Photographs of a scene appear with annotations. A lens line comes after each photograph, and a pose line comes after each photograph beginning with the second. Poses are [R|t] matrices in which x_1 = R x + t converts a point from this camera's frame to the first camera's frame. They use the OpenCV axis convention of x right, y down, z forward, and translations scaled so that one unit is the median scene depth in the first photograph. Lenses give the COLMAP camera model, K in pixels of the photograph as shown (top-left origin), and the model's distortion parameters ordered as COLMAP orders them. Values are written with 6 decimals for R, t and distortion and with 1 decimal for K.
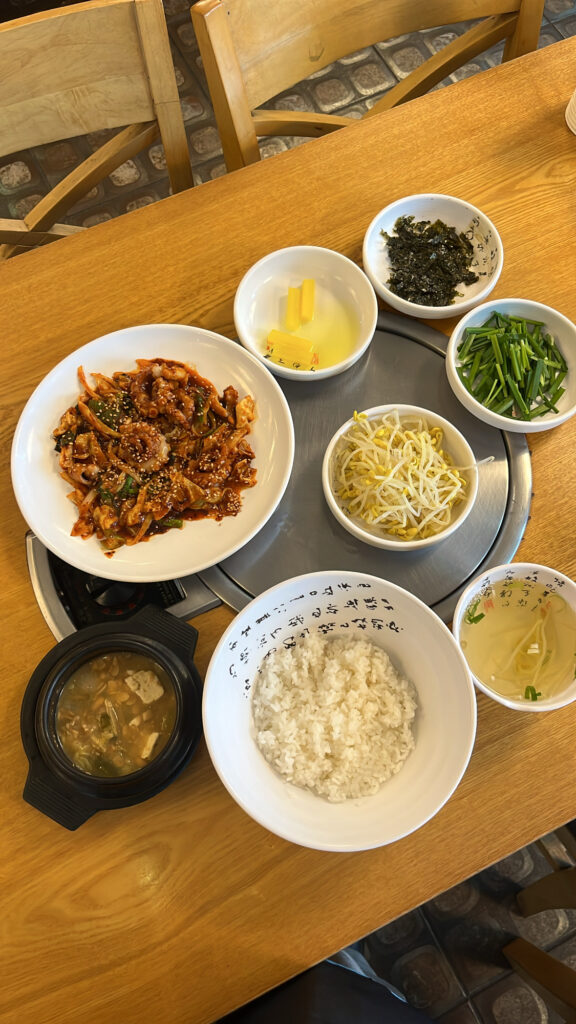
lens RADIAL K [[816.6, 0, 287.8], [0, 816.6, 511.6], [0, 0, 1]] dist [0.001083, -0.001330]
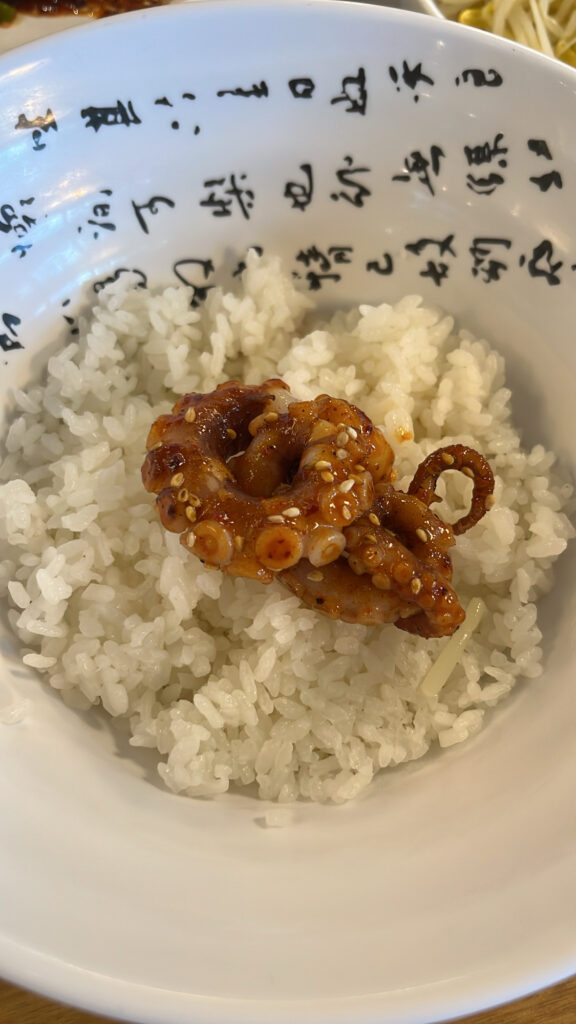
lens RADIAL K [[816.6, 0, 289.3], [0, 816.6, 547.0], [0, 0, 1]] dist [0.001083, -0.001330]
pose [[0.970204, 0.227120, -0.084384, 0.091304], [-0.233119, 0.969950, -0.069657, 0.287647], [0.066028, 0.087253, 0.993996, 0.735462]]
